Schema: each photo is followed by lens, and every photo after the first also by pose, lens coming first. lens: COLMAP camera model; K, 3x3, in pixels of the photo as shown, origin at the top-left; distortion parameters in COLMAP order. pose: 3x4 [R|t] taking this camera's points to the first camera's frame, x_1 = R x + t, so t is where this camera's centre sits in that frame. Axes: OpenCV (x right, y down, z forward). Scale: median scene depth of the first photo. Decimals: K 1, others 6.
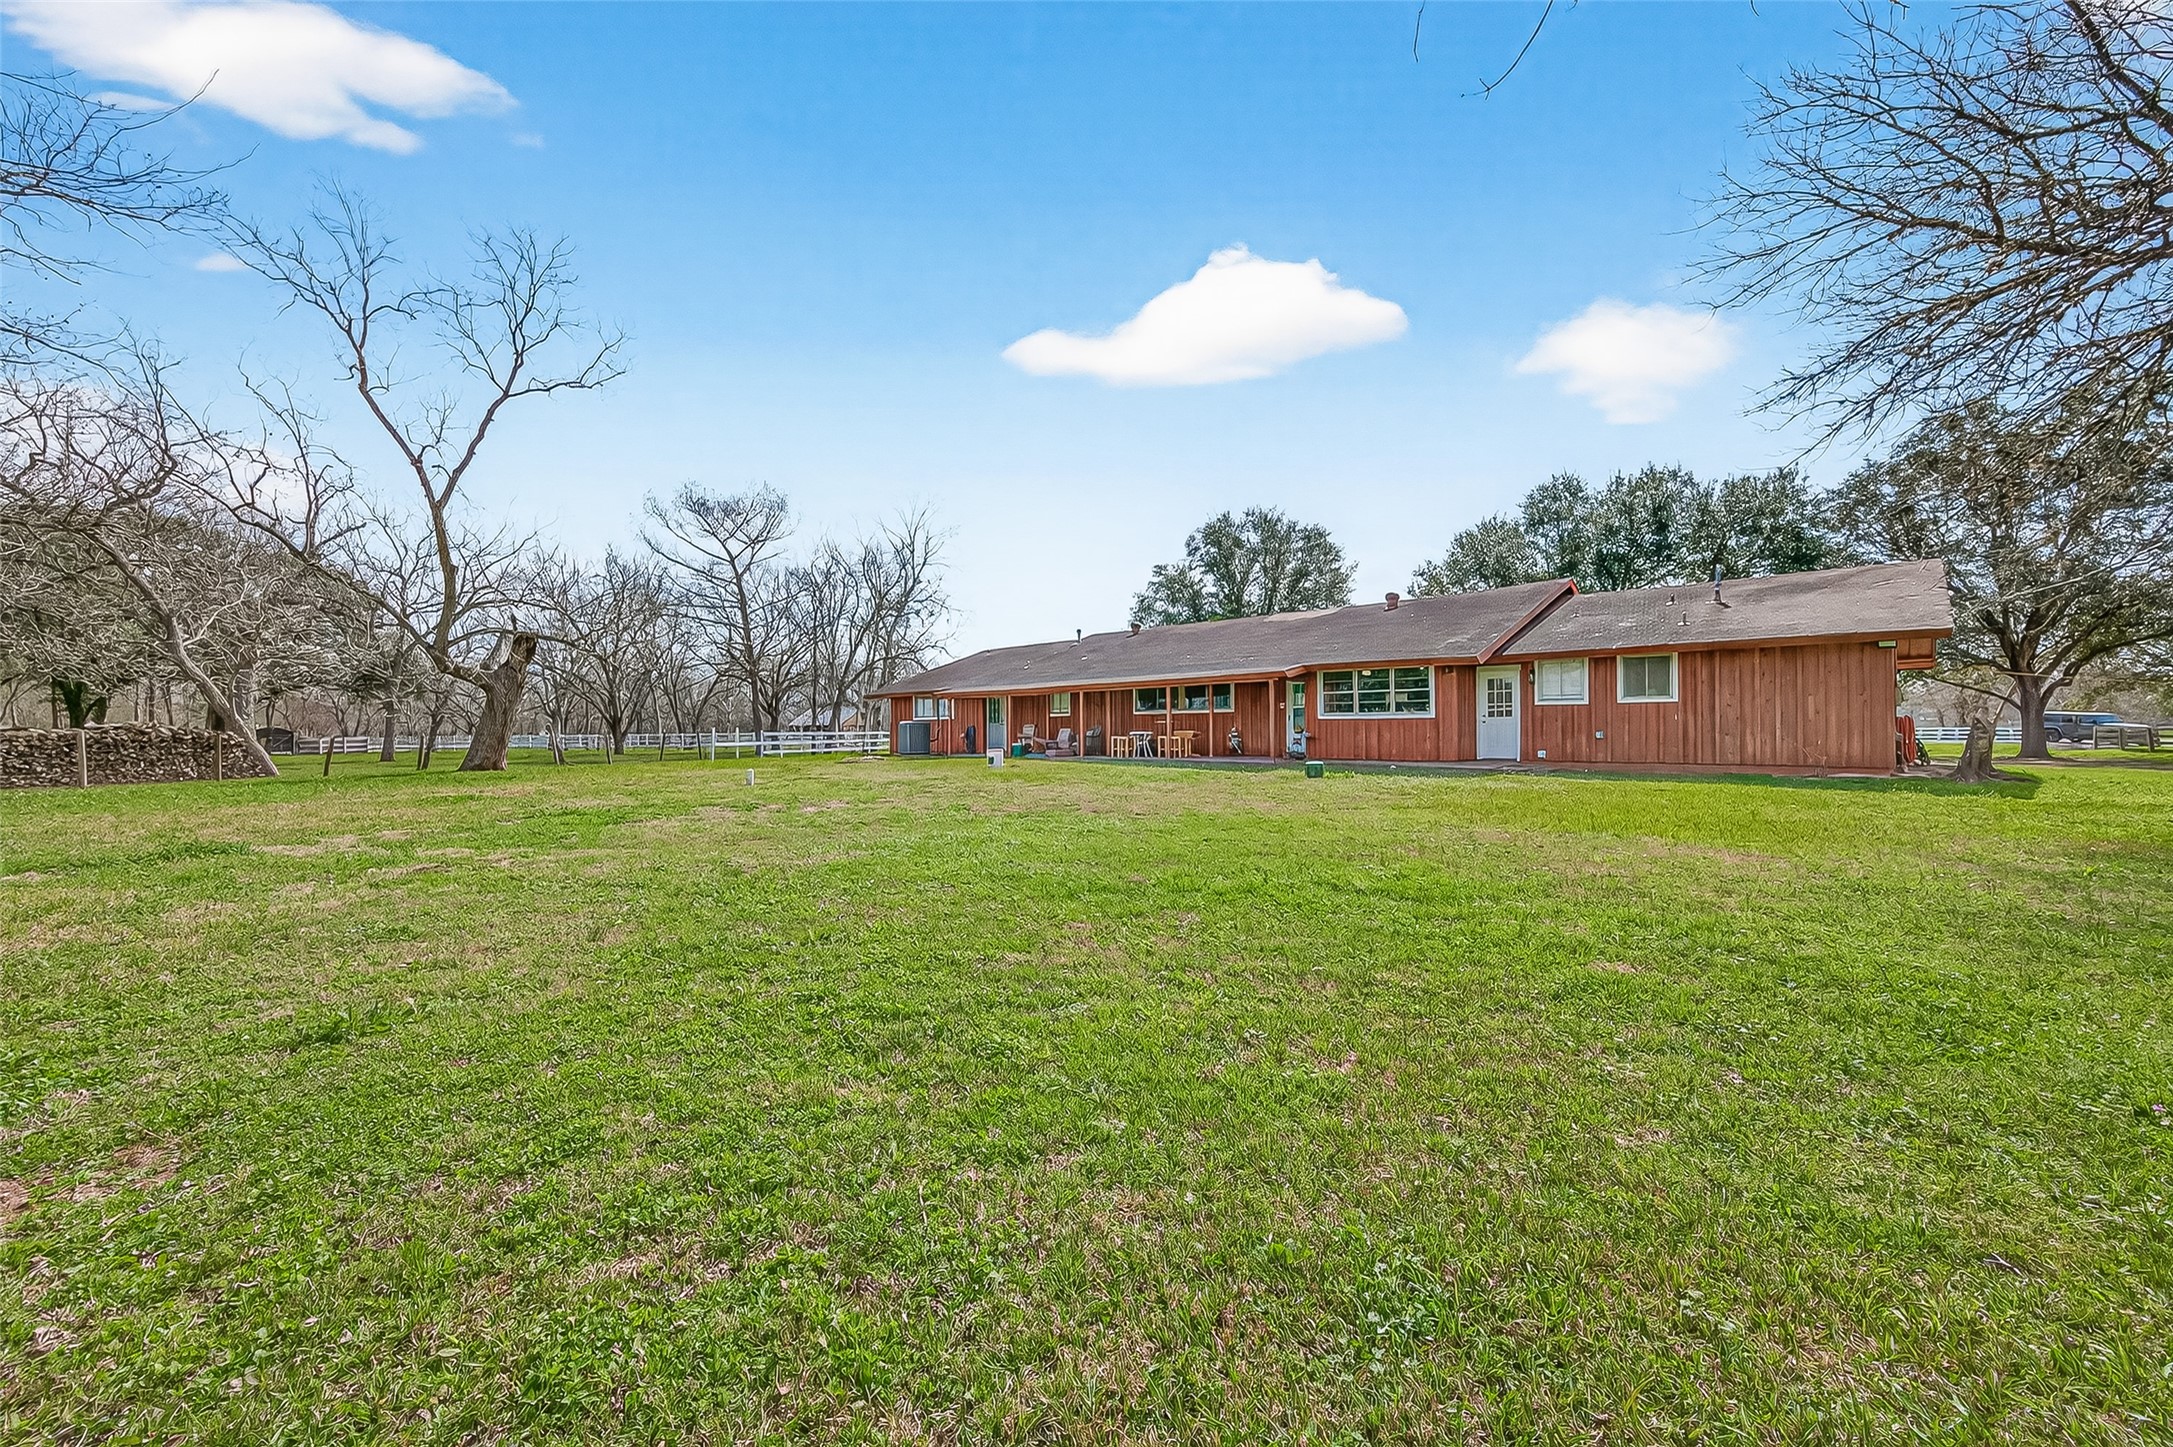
lens RADIAL K [[852.4, 0, 1091.1], [0, 852.4, 731.4], [0, 0, 1]] dist [0.000624, 0.000021]
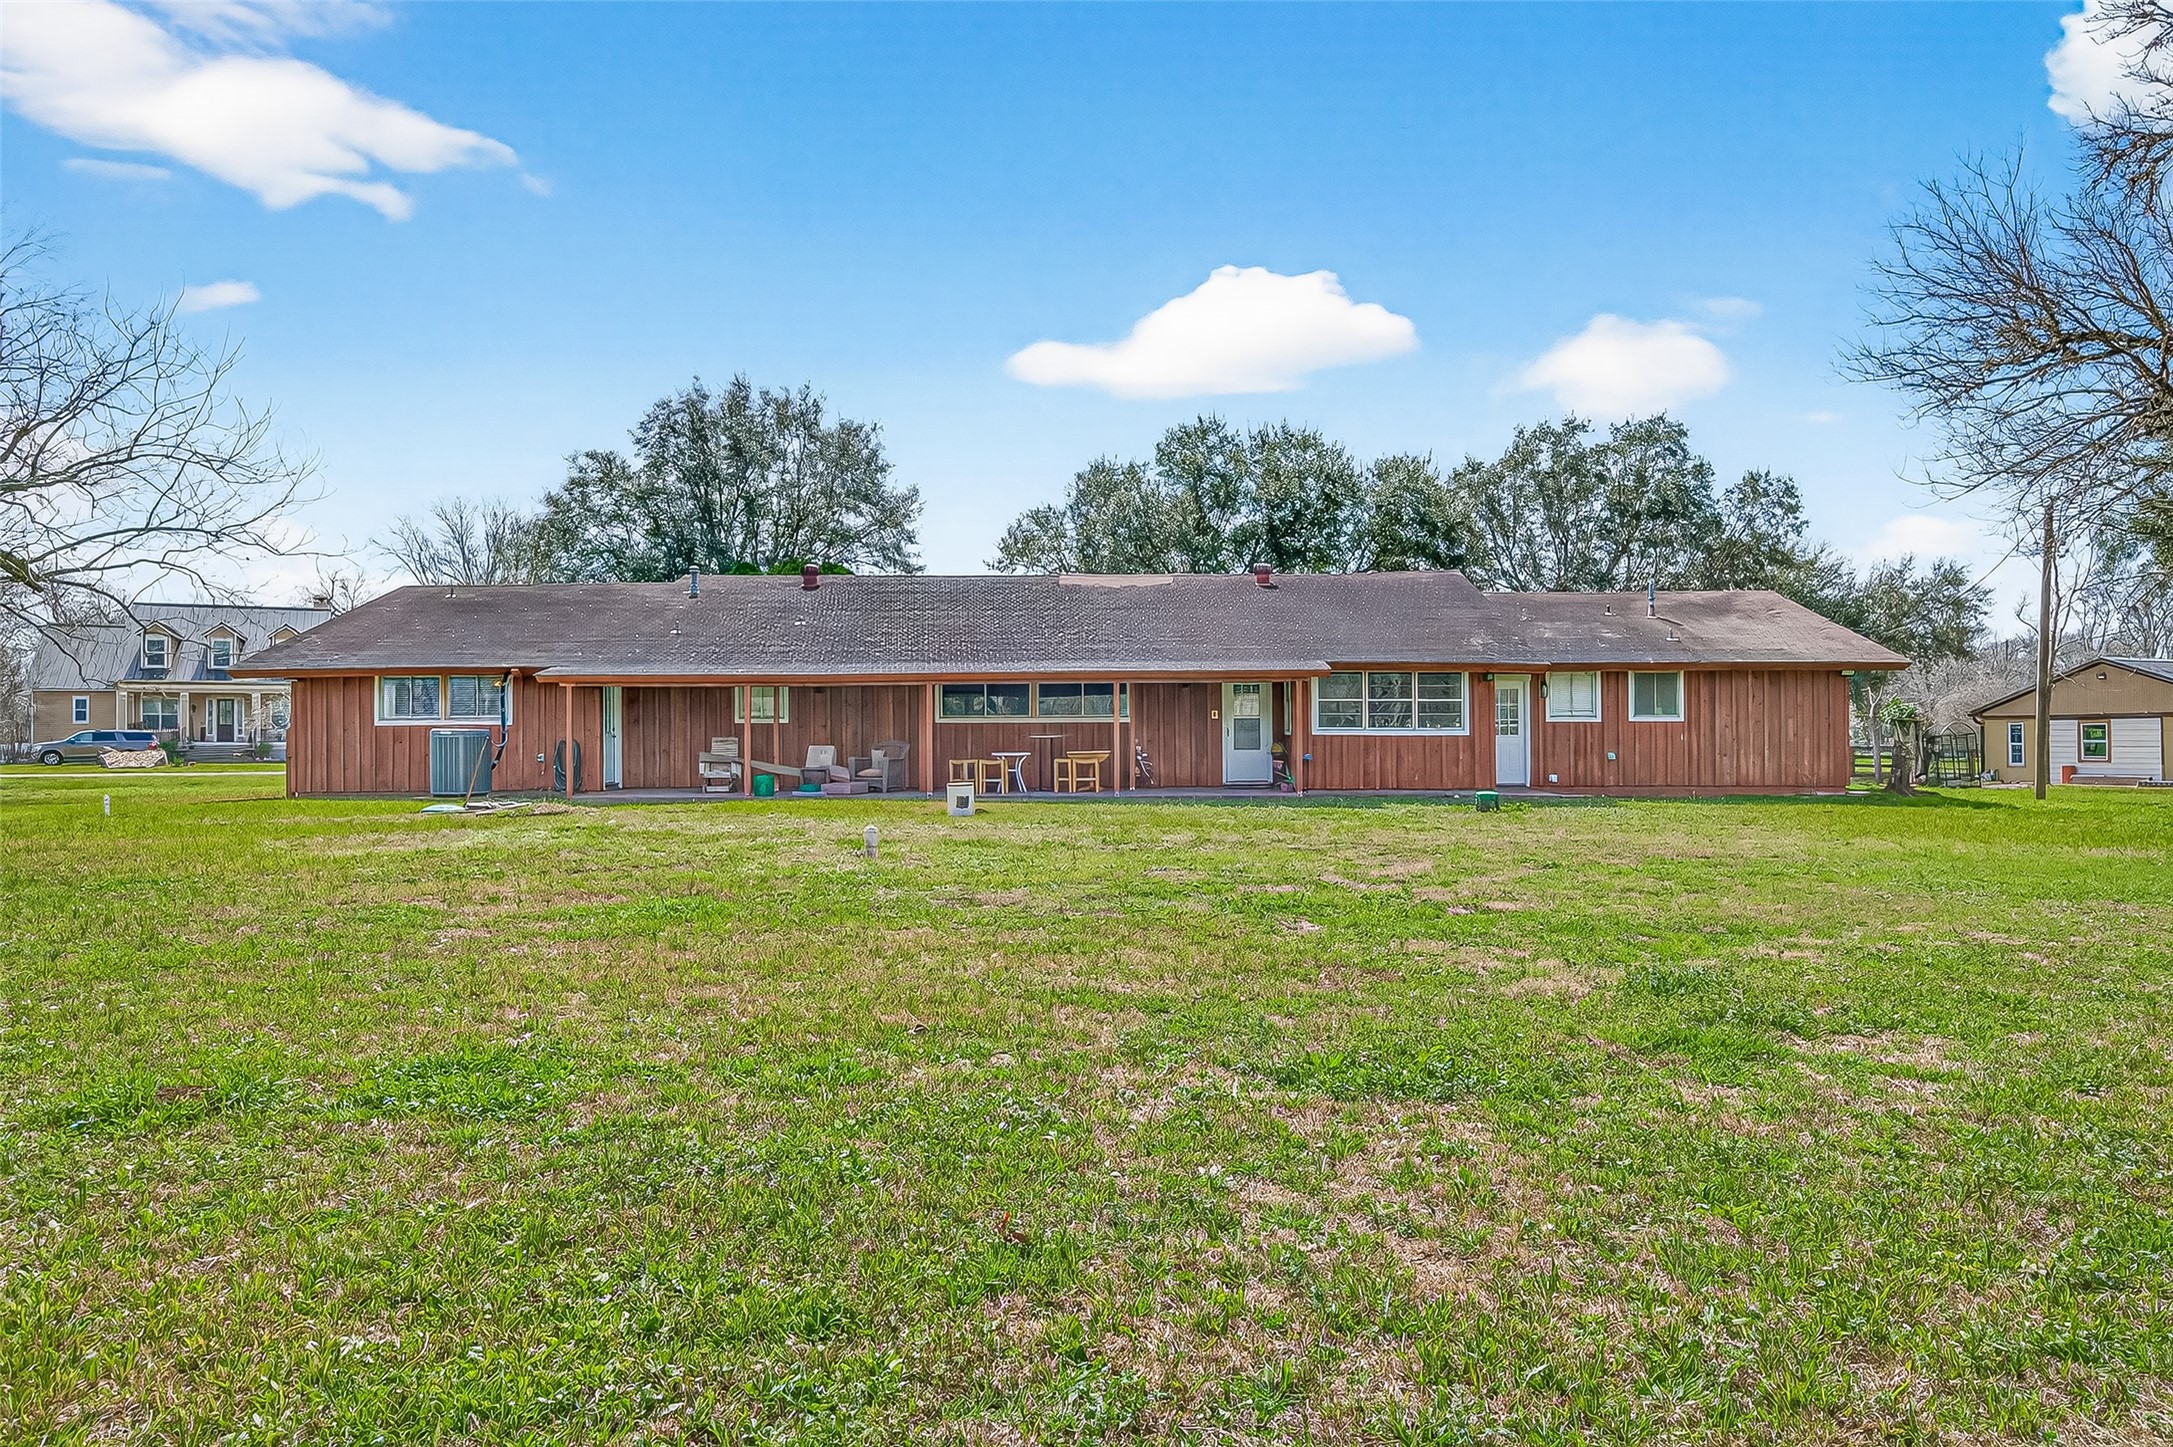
lens RADIAL K [[1408.0, 0, 1086.5], [0, 1408.0, 723.5], [0, 0, 1]] dist [0.001482, 0.000396]
pose [[0.719553, 0.014820, 0.694280, -0.792109], [-0.000911, 0.999792, -0.020397, 0.000488], [-0.694437, 0.014045, 0.719416, 0.288021]]
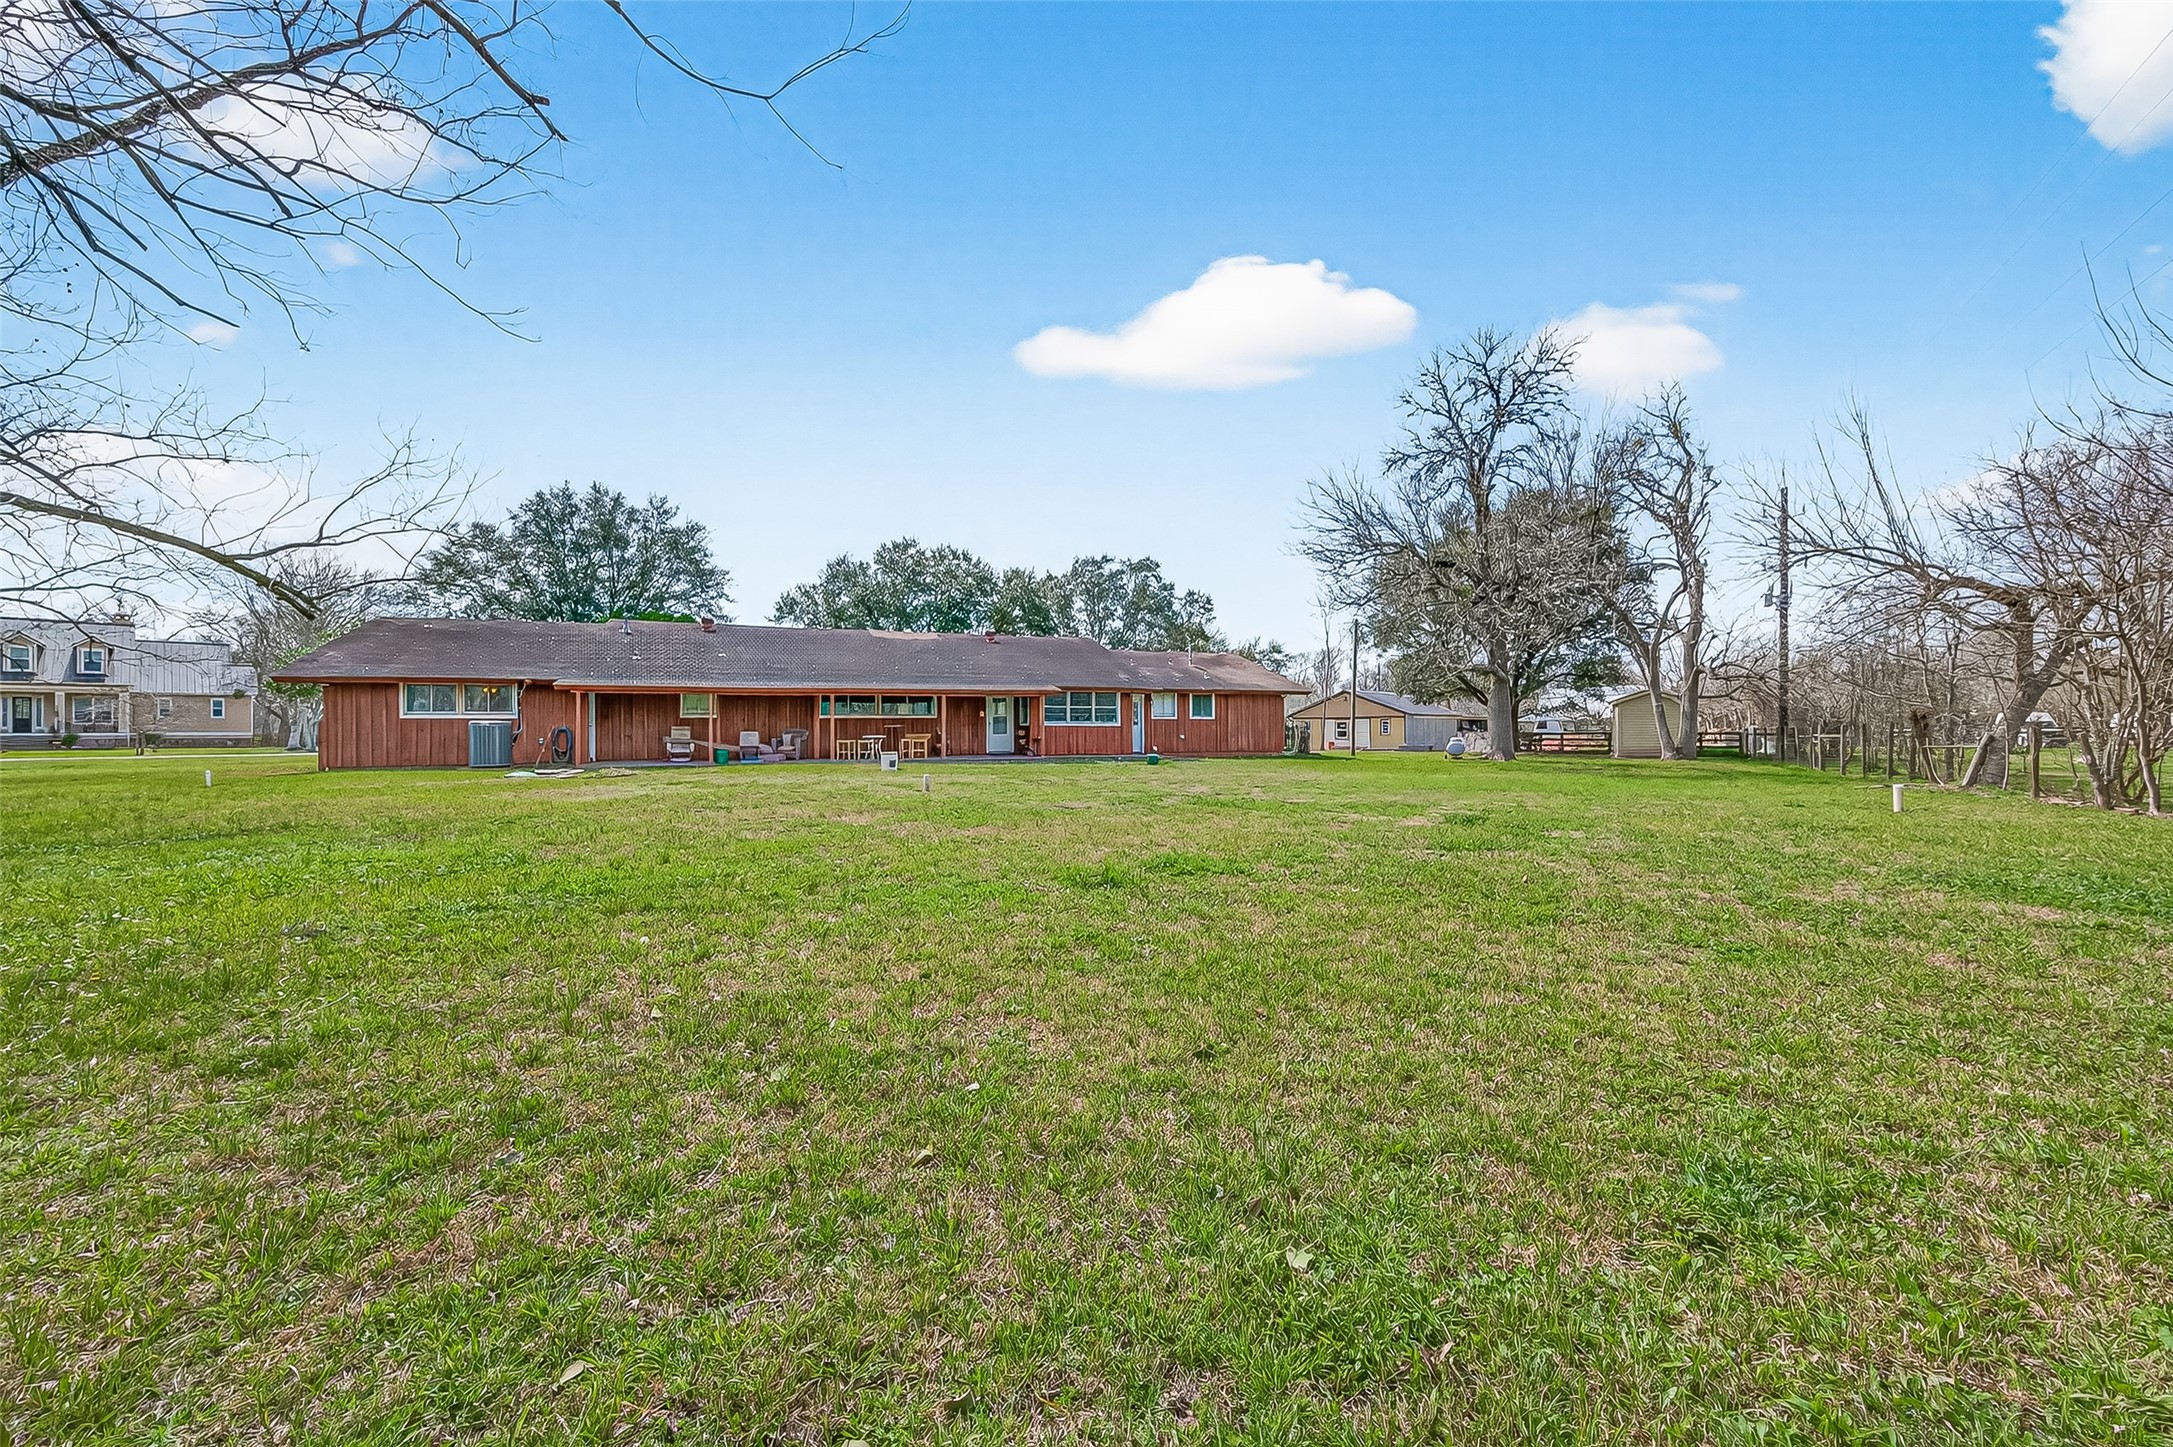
lens RADIAL K [[852.4, 0, 1091.1], [0, 852.4, 731.4], [0, 0, 1]] dist [0.000624, 0.000021]
pose [[0.399356, 0.005533, 0.916779, -1.037844], [0.003778, 0.999963, -0.007681, 0.005572], [-0.916788, 0.006532, 0.399320, 0.431260]]
